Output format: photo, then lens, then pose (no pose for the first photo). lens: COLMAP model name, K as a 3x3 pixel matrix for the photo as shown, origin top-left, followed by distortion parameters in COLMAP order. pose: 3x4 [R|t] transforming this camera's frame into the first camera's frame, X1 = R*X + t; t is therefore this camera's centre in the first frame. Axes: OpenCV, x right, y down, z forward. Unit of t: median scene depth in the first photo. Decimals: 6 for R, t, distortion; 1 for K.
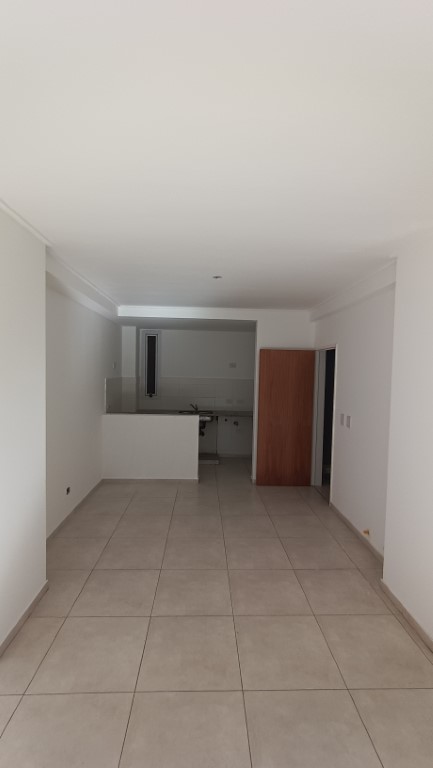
lens RADIAL K [[373.5, 0, 216.5], [0, 373.5, 384.0], [0, 0, 1]] dist [0.000889, 0.000196]
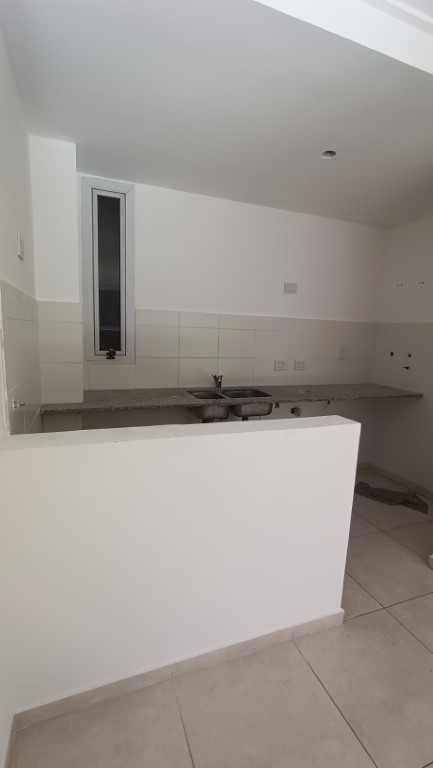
lens RADIAL K [[373.5, 0, 216.5], [0, 373.5, 384.0], [0, 0, 1]] dist [0.000889, 0.000196]
pose [[0.945769, -0.031921, 0.323268, -0.198521], [-0.007109, 0.992888, 0.118842, 0.013504], [-0.324763, -0.114695, 0.938815, 0.588371]]
